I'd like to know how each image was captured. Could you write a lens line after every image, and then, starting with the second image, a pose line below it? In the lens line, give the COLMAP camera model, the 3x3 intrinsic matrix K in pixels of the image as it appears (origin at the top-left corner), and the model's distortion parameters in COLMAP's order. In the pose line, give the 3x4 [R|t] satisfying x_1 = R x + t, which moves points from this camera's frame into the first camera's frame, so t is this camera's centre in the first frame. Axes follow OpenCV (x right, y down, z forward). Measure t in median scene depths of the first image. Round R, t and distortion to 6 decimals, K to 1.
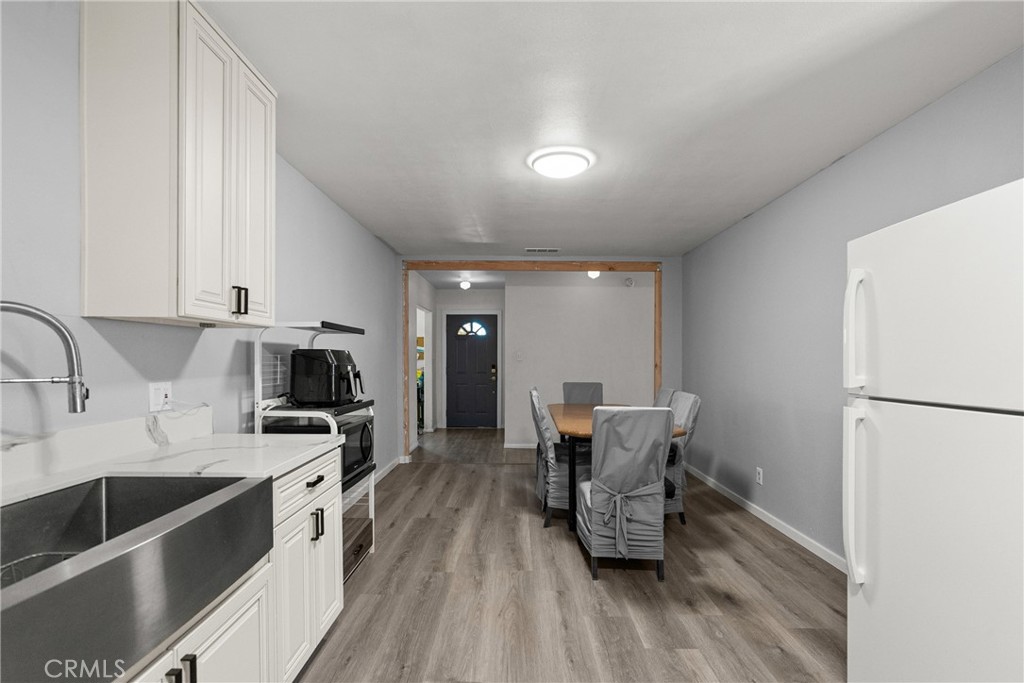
lens RADIAL K [[473.6, 0, 509.6], [0, 473.6, 361.7], [0, 0, 1]] dist [-0.000843, 0.000523]
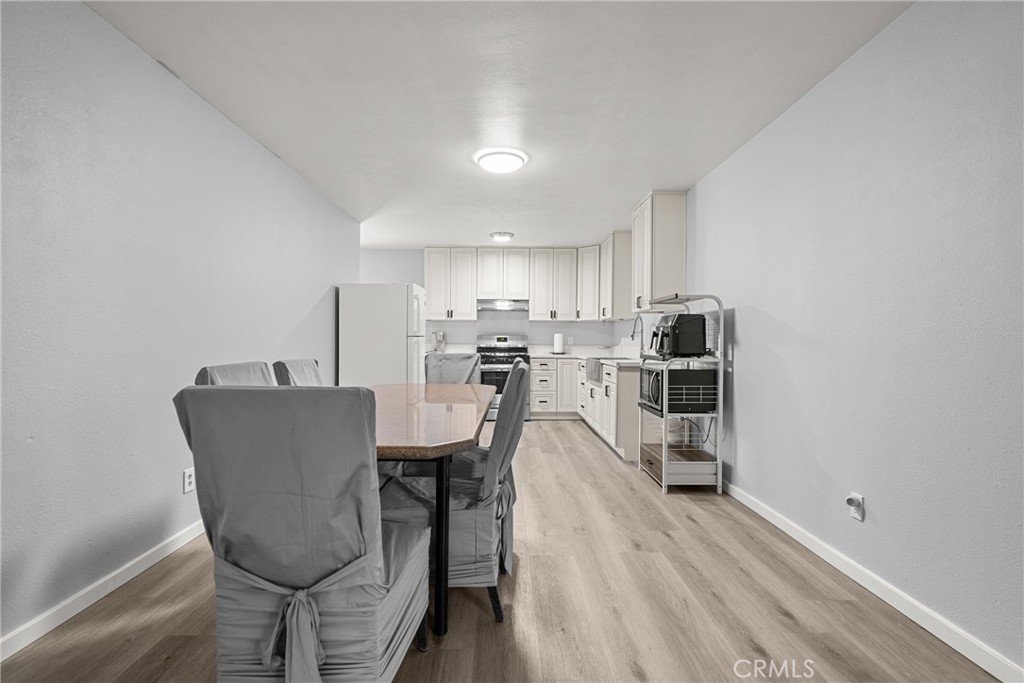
lens RADIAL K [[469.5, 0, 509.9], [0, 469.5, 343.7], [0, 0, 1]] dist [0.000342, 0.000683]
pose [[-0.999693, -0.011409, -0.022005, 0.116319], [-0.011725, 0.999829, 0.014266, 0.042465], [0.021839, 0.014520, -0.999656, 2.364543]]
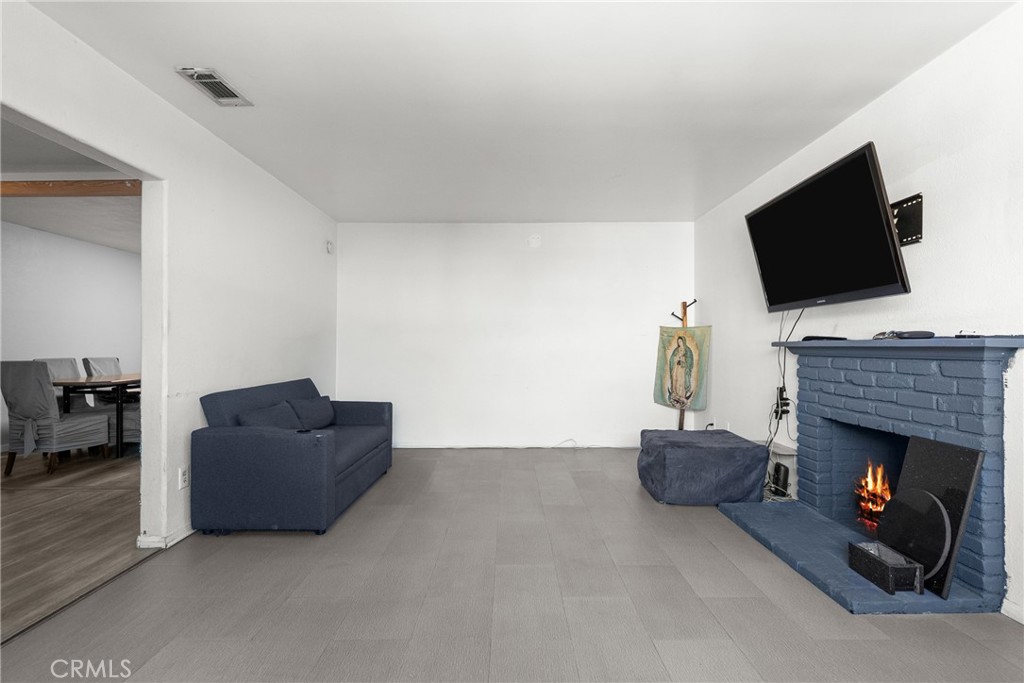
lens RADIAL K [[469.5, 0, 509.9], [0, 469.5, 343.7], [0, 0, 1]] dist [0.000342, 0.000683]
pose [[-0.999920, -0.005194, -0.011528, -1.232384], [-0.005202, 0.999986, 0.000661, 0.022062], [0.011524, 0.000721, -0.999933, 3.472983]]
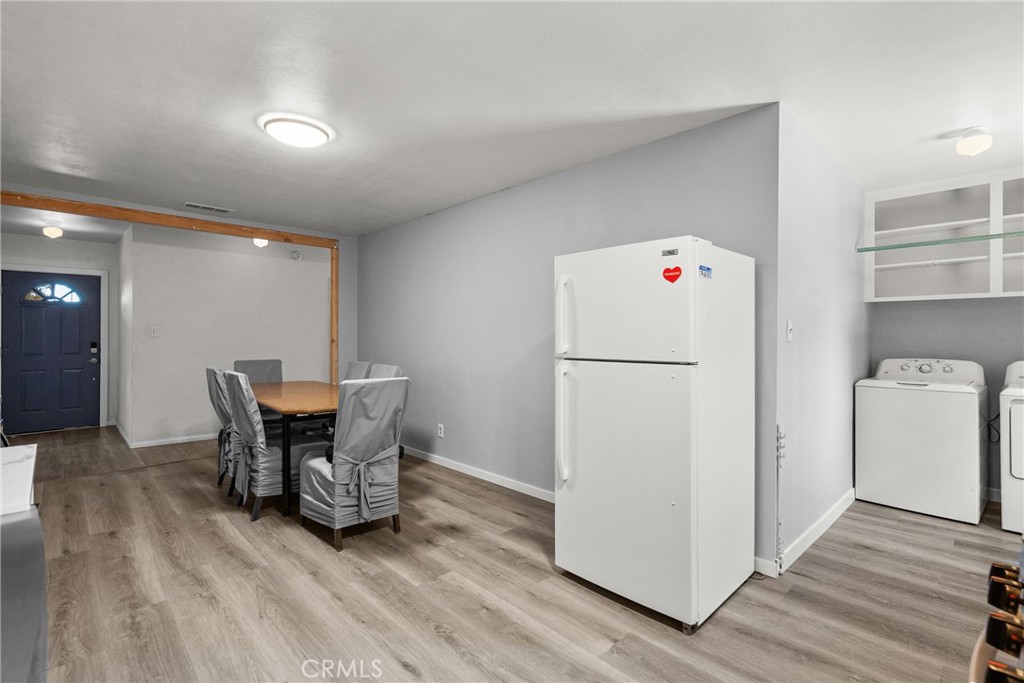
lens RADIAL K [[471.6, 0, 510.6], [0, 471.6, 334.2], [0, 0, 1]] dist [-0.000675, 0.000438]
pose [[0.714392, -0.002595, 0.699741, -0.265372], [0.006421, 0.999975, -0.002846, -0.001204], [-0.699716, 0.006526, 0.714391, 0.014244]]
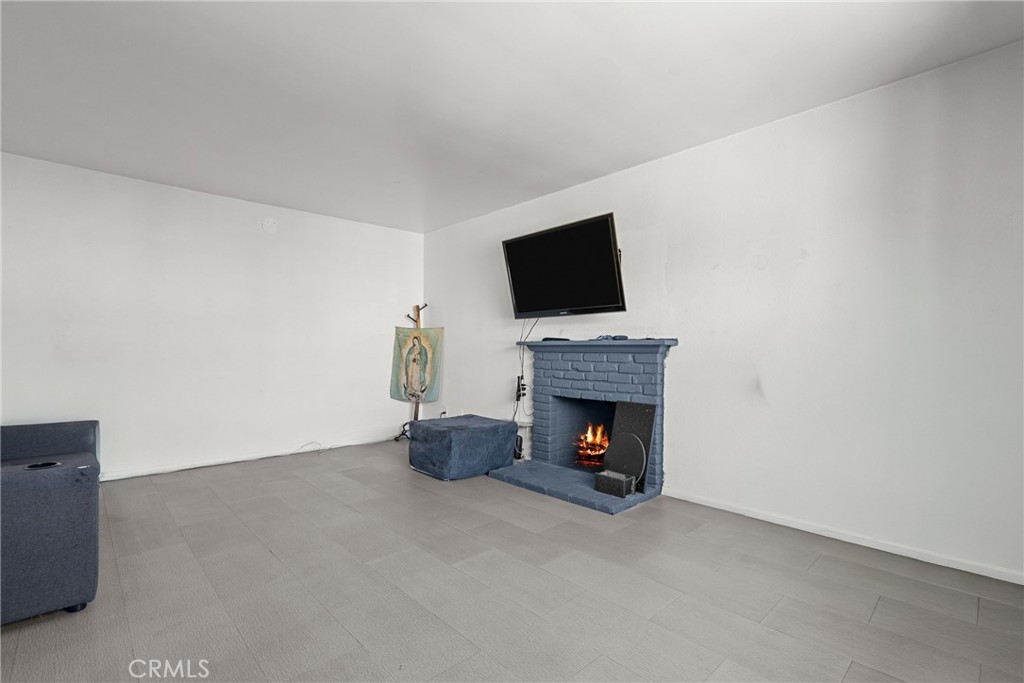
lens RADIAL K [[471.1, 0, 510.4], [0, 471.1, 350.2], [0, 0, 1]] dist [-0.000376, 0.000421]
pose [[-0.722552, -0.007489, -0.691276, -0.802949], [-0.013496, 0.999904, 0.003274, 0.038788], [0.691185, 0.011696, -0.722583, 3.399120]]
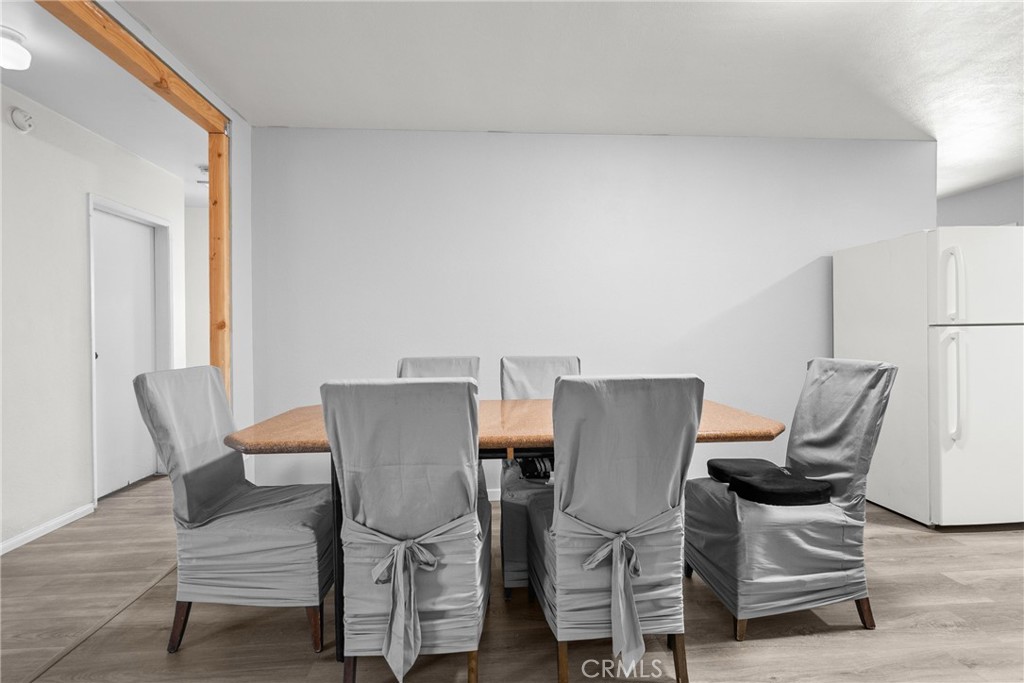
lens RADIAL K [[471.6, 0, 510.6], [0, 471.6, 334.2], [0, 0, 1]] dist [-0.000675, 0.000438]
pose [[-0.088423, -0.007713, 0.996053, -0.423688], [0.017000, 0.999813, 0.009251, 0.038037], [-0.995938, 0.017750, -0.088275, 1.544561]]
